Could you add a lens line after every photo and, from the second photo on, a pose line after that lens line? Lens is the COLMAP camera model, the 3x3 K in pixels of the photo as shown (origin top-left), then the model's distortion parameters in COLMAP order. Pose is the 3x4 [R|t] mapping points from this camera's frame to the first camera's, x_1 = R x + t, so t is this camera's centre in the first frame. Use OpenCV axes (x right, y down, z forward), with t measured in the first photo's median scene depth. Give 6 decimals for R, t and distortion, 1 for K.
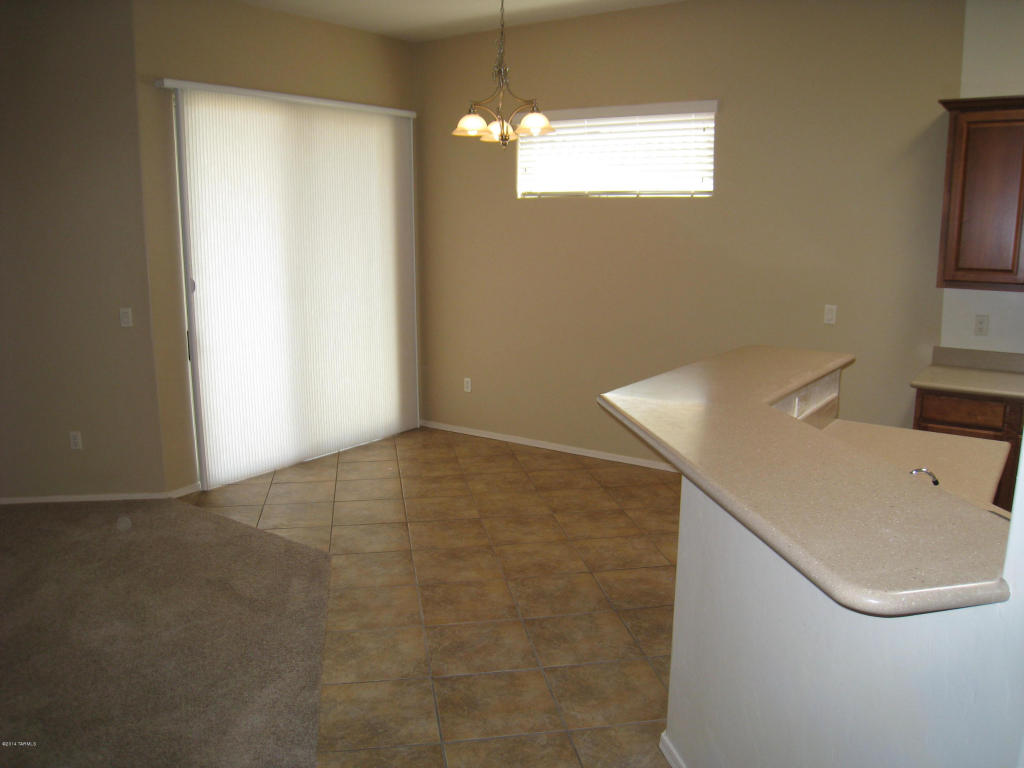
lens RADIAL K [[828.4, 0, 513.4], [0, 828.4, 396.8], [0, 0, 1]] dist [-0.170183, 0.114159]
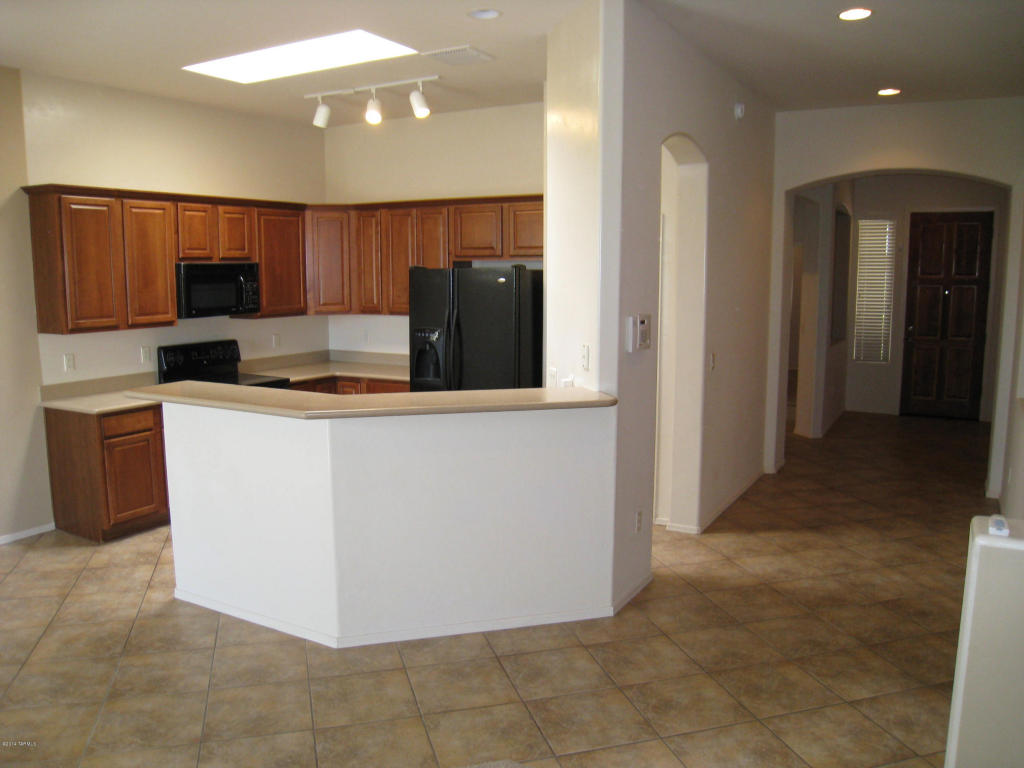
lens RADIAL K [[828.4, 0, 513.4], [0, 828.4, 396.8], [0, 0, 1]] dist [-0.170183, 0.114159]
pose [[-0.099705, -0.149358, 0.983743, -0.838988], [0.206095, 0.964130, 0.167269, -0.120153], [-0.973439, 0.219422, -0.065346, 0.483526]]
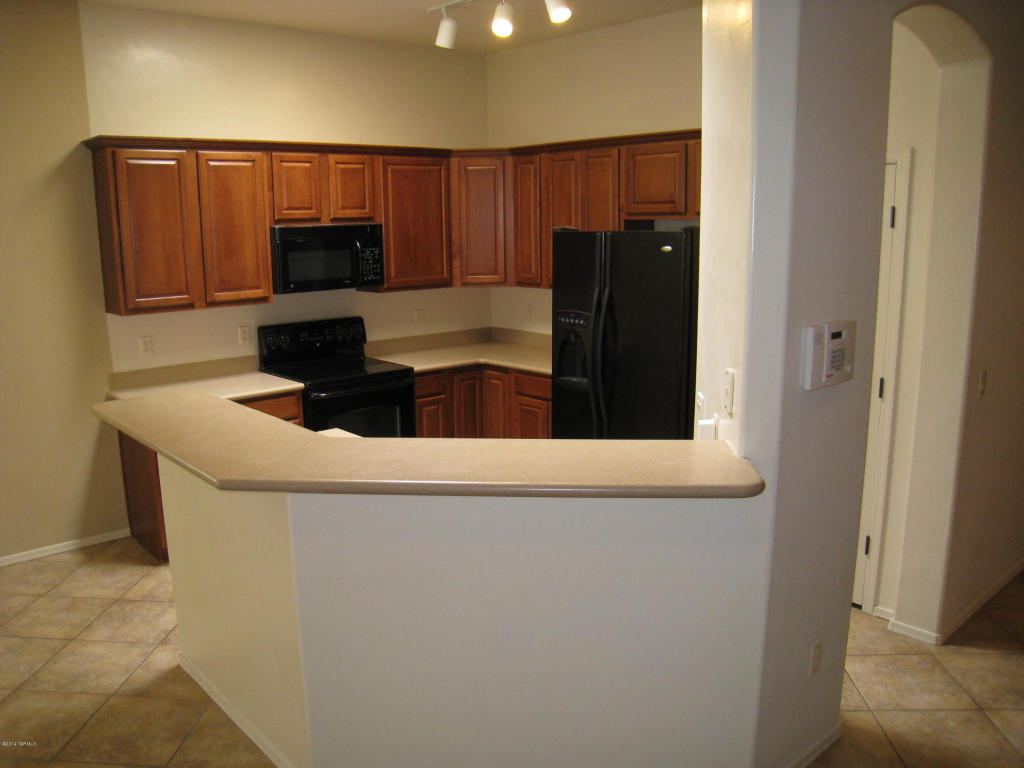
lens RADIAL K [[828.4, 0, 513.4], [0, 828.4, 396.8], [0, 0, 1]] dist [-0.170183, 0.114159]
pose [[0.230217, -0.201385, 0.952074, -0.399314], [0.213602, 0.964951, 0.152458, -0.096510], [-0.949407, 0.168267, 0.265164, 0.296426]]
